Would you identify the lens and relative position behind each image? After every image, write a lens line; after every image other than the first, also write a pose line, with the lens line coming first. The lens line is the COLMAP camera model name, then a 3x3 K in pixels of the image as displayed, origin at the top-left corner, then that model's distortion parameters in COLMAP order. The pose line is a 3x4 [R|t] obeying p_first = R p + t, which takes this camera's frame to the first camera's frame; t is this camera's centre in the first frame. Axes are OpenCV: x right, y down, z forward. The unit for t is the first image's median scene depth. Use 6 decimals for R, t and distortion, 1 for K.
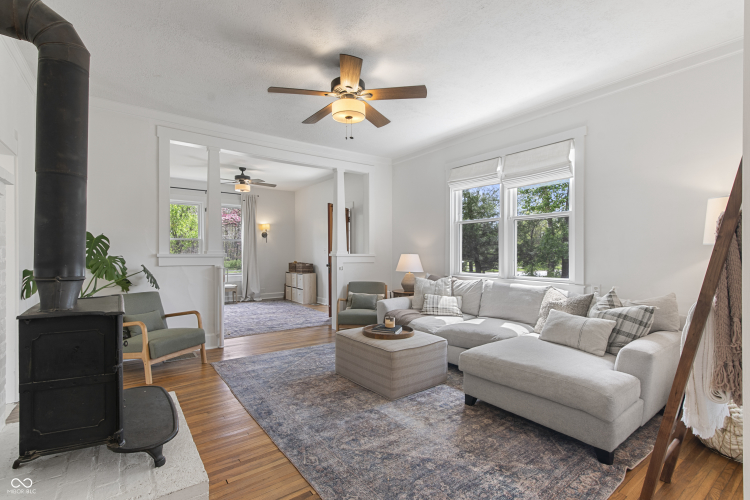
lens RADIAL K [[344.4, 0, 375.7], [0, 344.4, 253.1], [0, 0, 1]] dist [0.000588, 0.000087]
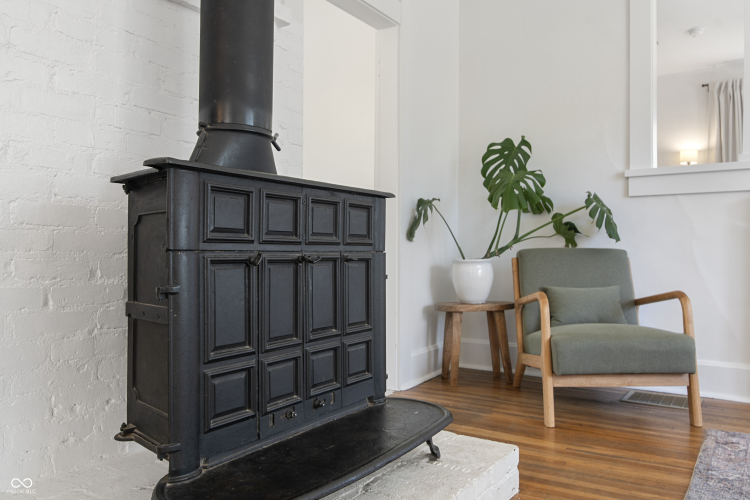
lens RADIAL K [[579.5, 0, 375.0], [0, 579.5, 250.0], [0, 0, 1]] dist [-0.000528, -0.007605]
pose [[0.327784, -0.008819, -0.944711, 0.004312], [0.004945, 0.999959, -0.007619, 0.130578], [0.944740, -0.002174, 0.327814, 0.466772]]
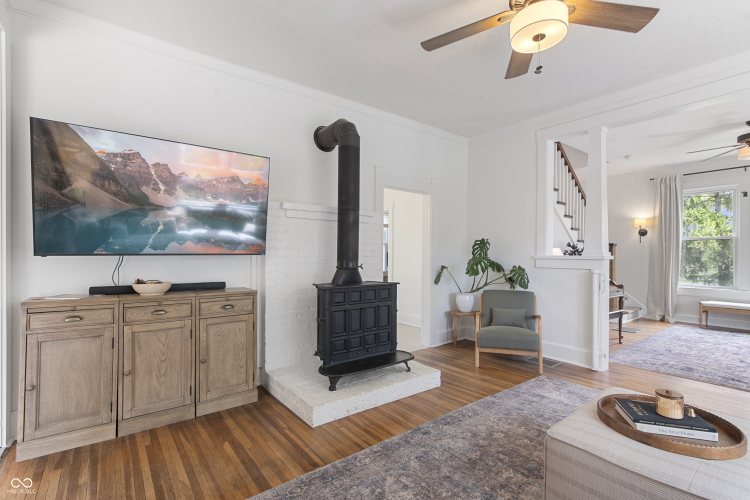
lens RADIAL K [[354.0, 0, 376.1], [0, 354.0, 257.7], [0, 0, 1]] dist [0.000069, 0.000061]
pose [[0.018728, 0.002922, -0.999820, 0.468310], [-0.000715, 0.999996, 0.002909, 0.007214], [0.999824, 0.000661, 0.018730, 0.569908]]
